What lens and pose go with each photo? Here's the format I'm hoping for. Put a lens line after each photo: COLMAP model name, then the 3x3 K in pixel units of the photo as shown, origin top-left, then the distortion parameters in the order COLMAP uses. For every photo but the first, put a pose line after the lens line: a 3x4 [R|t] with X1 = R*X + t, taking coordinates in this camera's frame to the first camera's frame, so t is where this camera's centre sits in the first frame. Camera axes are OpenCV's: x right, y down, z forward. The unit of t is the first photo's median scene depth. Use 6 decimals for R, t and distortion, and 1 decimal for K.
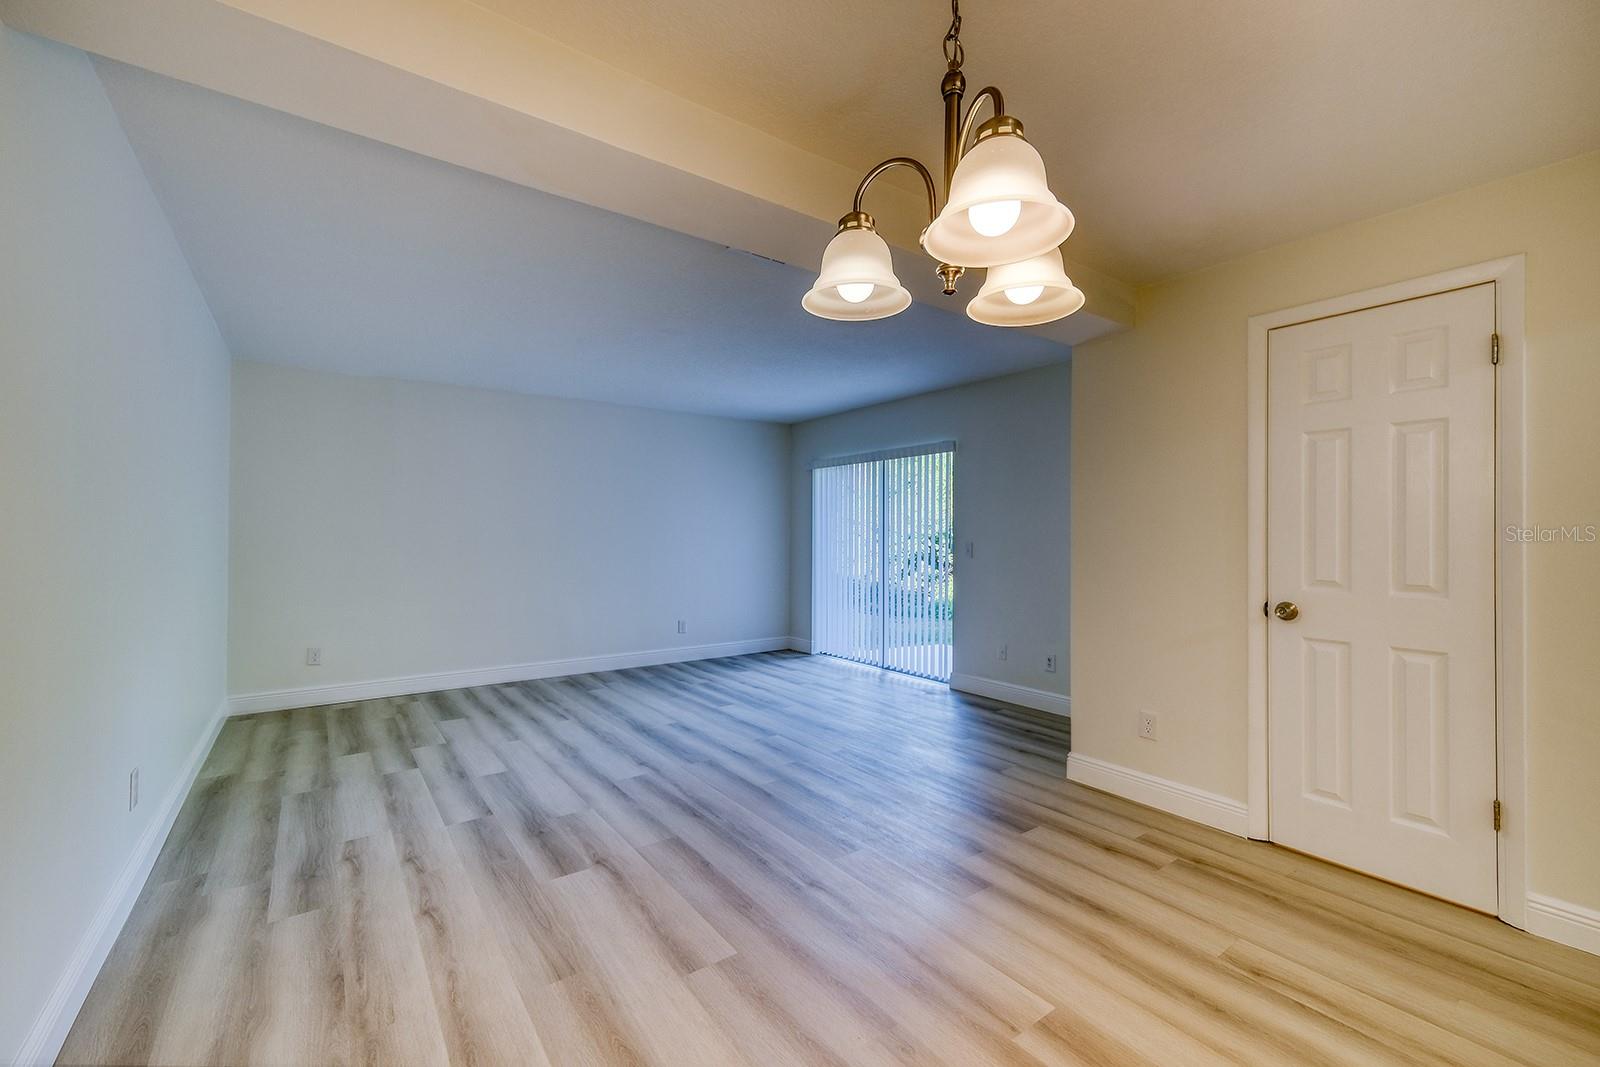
lens RADIAL K [[659.0, 0, 817.4], [0, 659.0, 538.4], [0, 0, 1]] dist [0.007913, 0.001744]
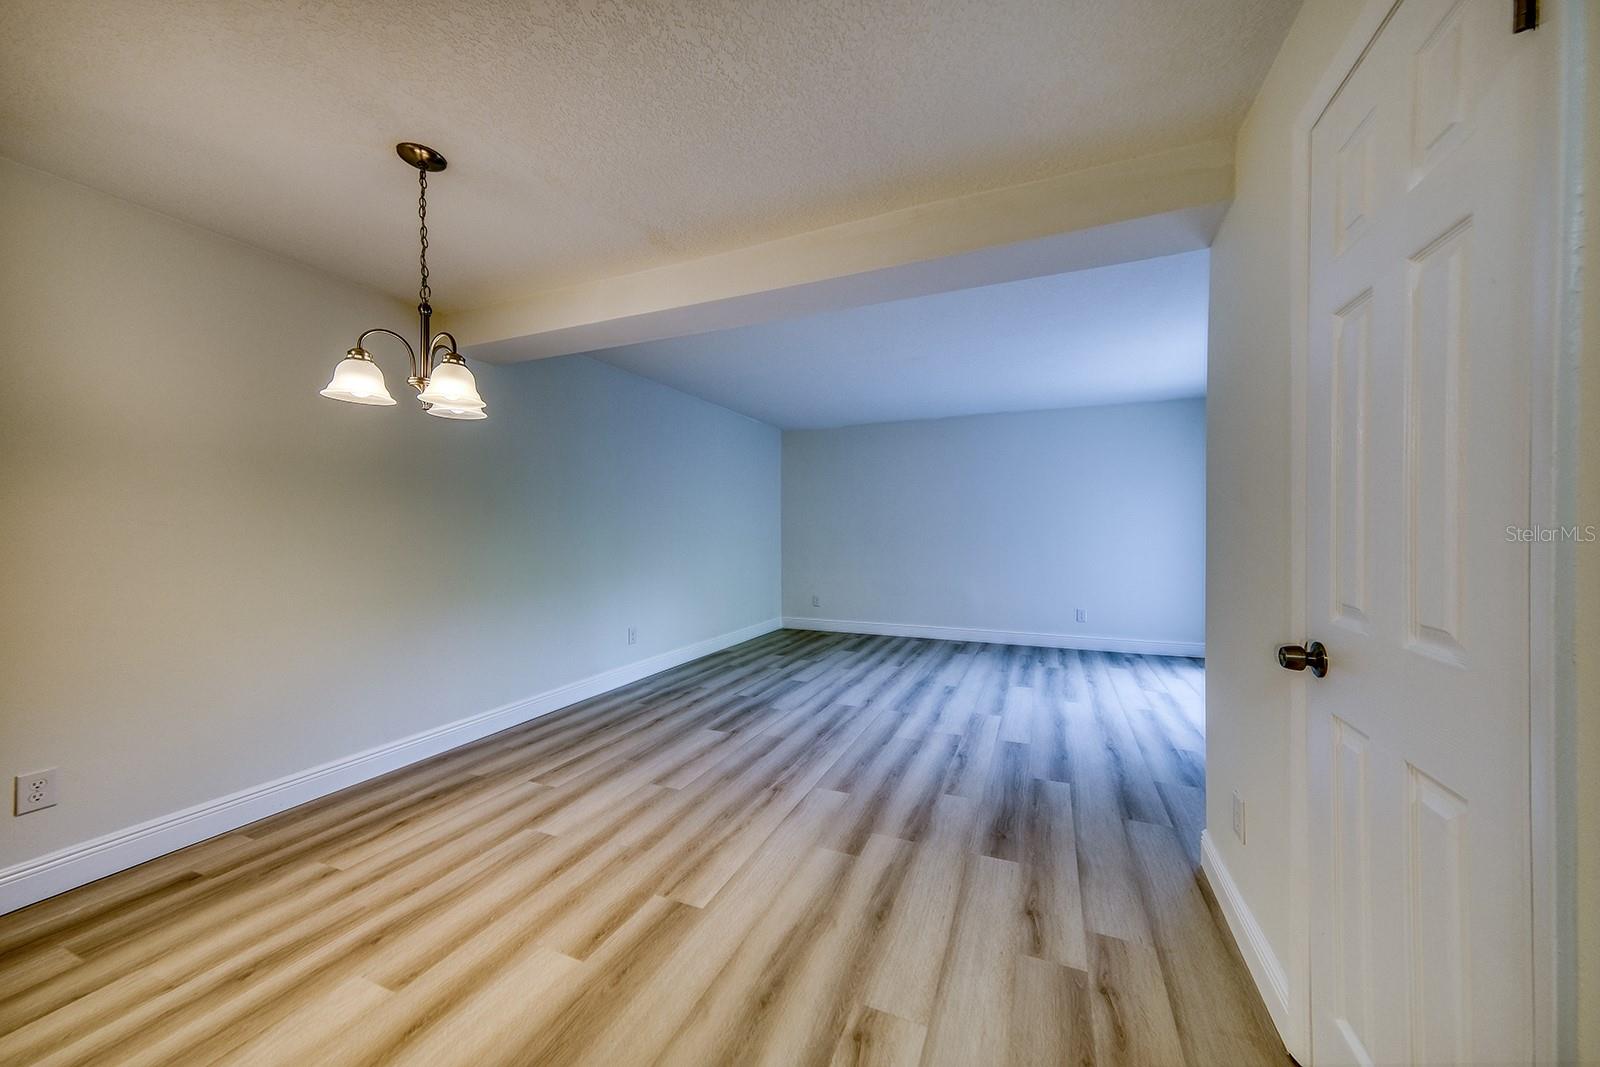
lens RADIAL K [[591.6, 0, 795.7], [0, 591.6, 528.1], [0, 0, 1]] dist [-0.004384, 0.000436]
pose [[0.491035, -0.008106, -0.871102, 0.934532], [0.004319, 0.999967, -0.006870, 0.011297], [0.871129, -0.000389, 0.491054, 0.412116]]
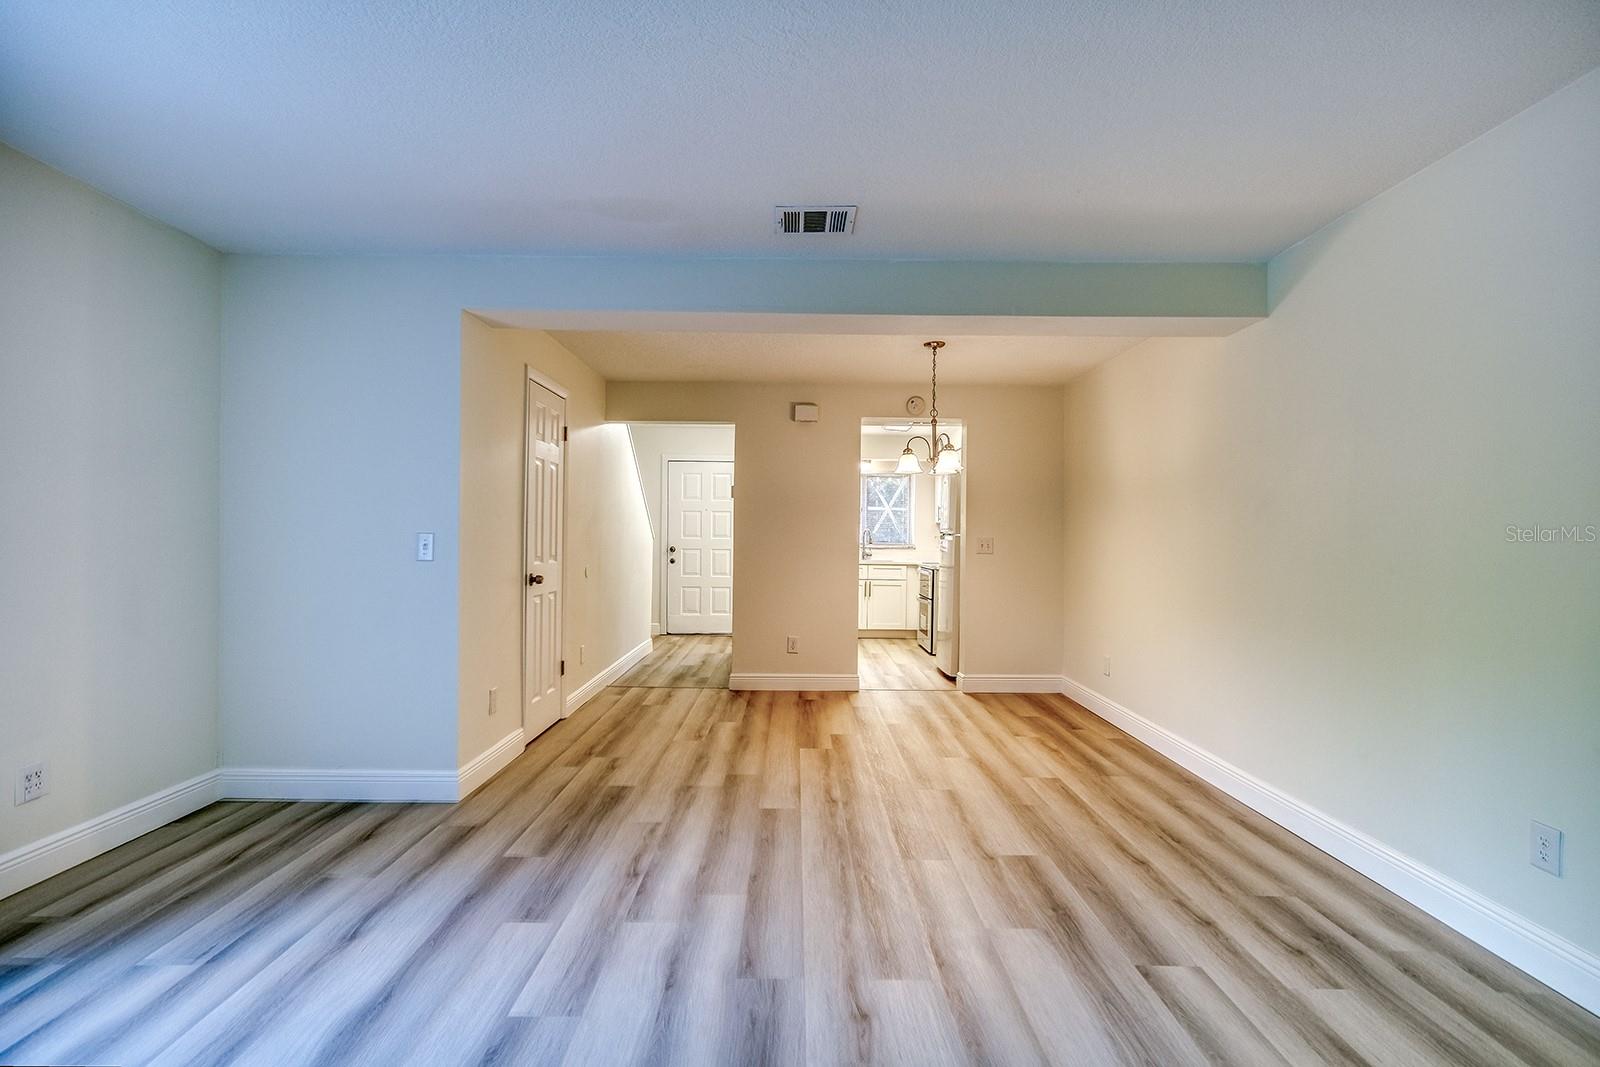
lens RADIAL K [[754.2, 0, 791.4], [0, 754.2, 540.1], [0, 0, 1]] dist [-0.001203, 0.000807]
pose [[-0.791136, -0.015920, 0.611433, -0.740998], [-0.013057, 0.999873, 0.009138, 0.006838], [-0.611501, -0.000754, -0.791244, 1.978063]]
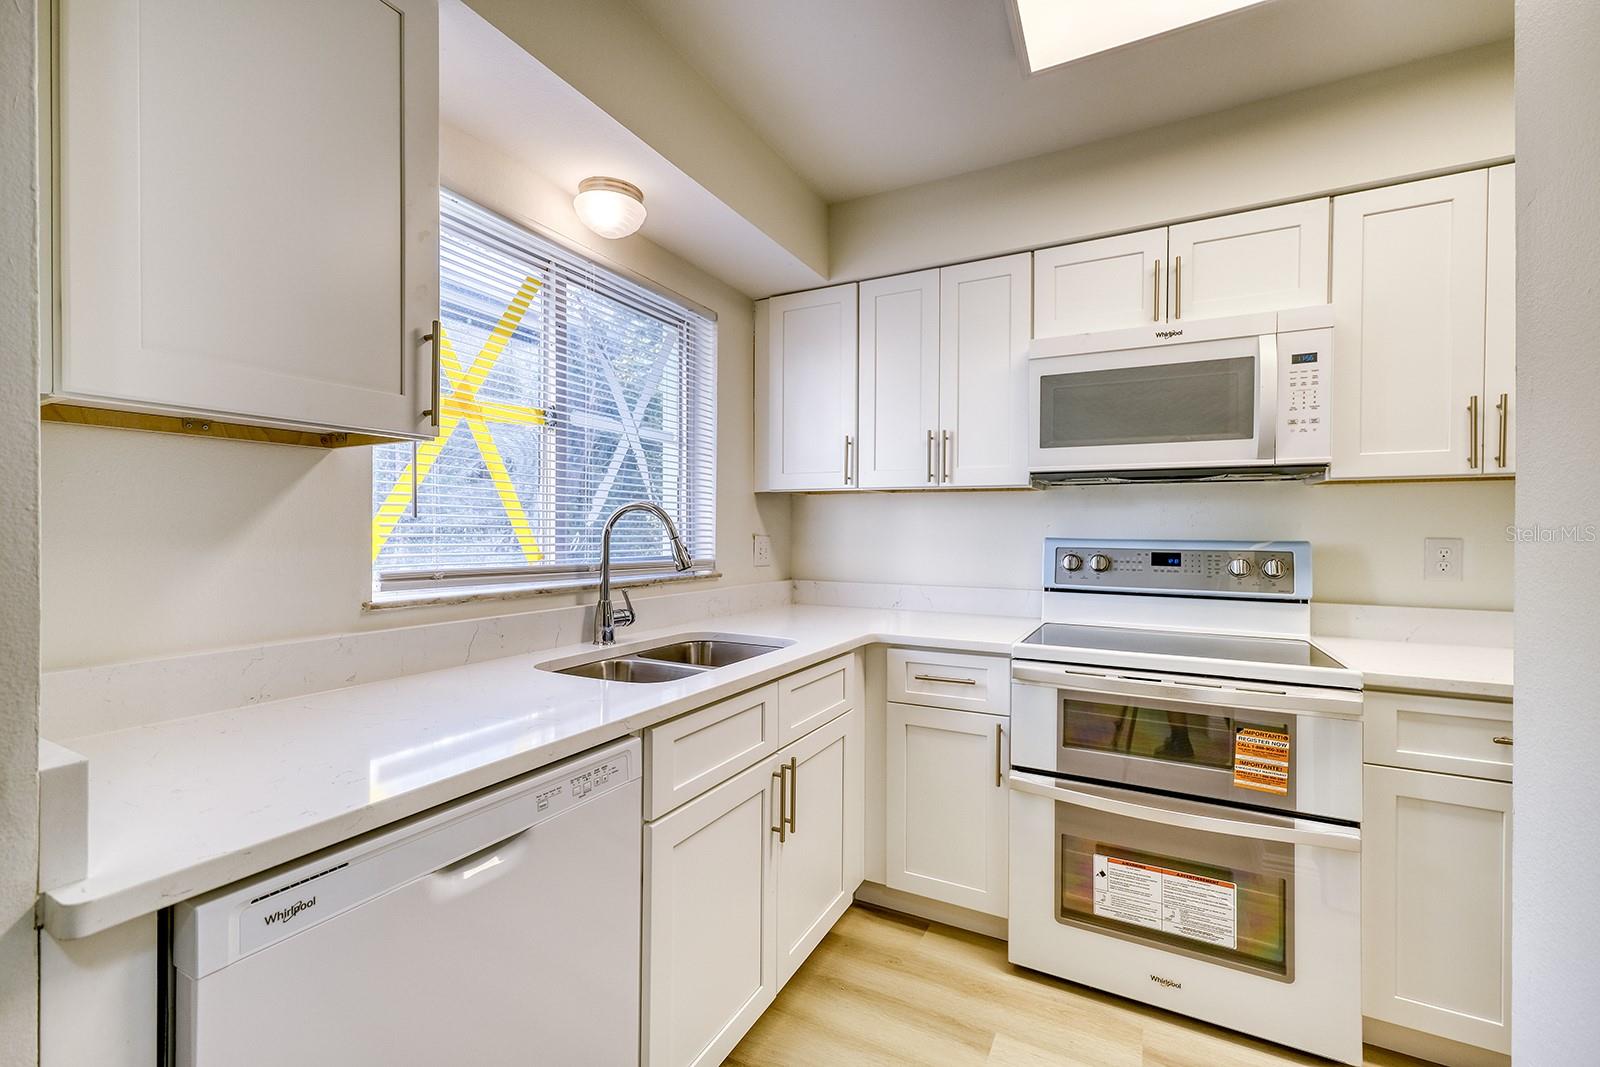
lens RADIAL K [[678.4, 0, 807.2], [0, 678.4, 530.7], [0, 0, 1]] dist [-0.000276, 0.002052]
pose [[-0.903691, -0.010316, -0.428060, 1.344077], [-0.011568, 0.999933, 0.000323, 0.007146], [0.428028, 0.005244, -0.903750, -0.393627]]
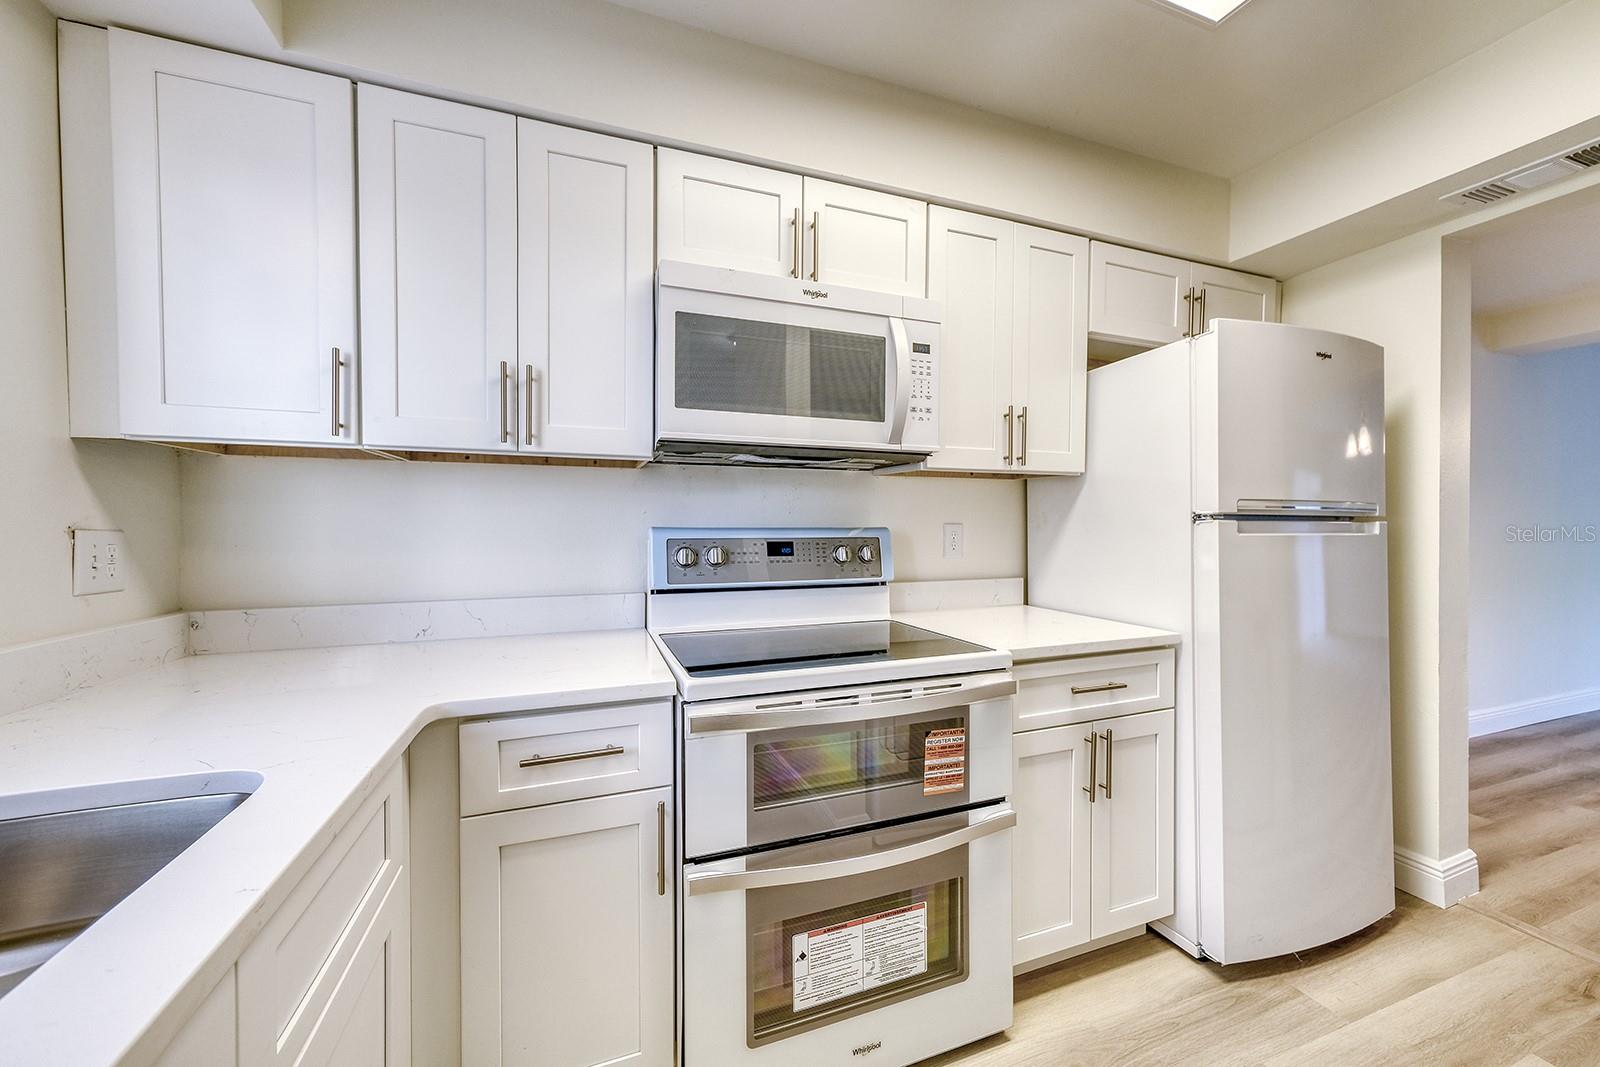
lens RADIAL K [[591.6, 0, 787.4], [0, 591.6, 530.8], [0, 0, 1]] dist [-0.004384, 0.000436]
pose [[-0.296724, 0.008581, -0.954925, 1.221935], [-0.003021, 0.999946, 0.009924, 0.010635], [0.954958, 0.005829, -0.296682, -0.761009]]
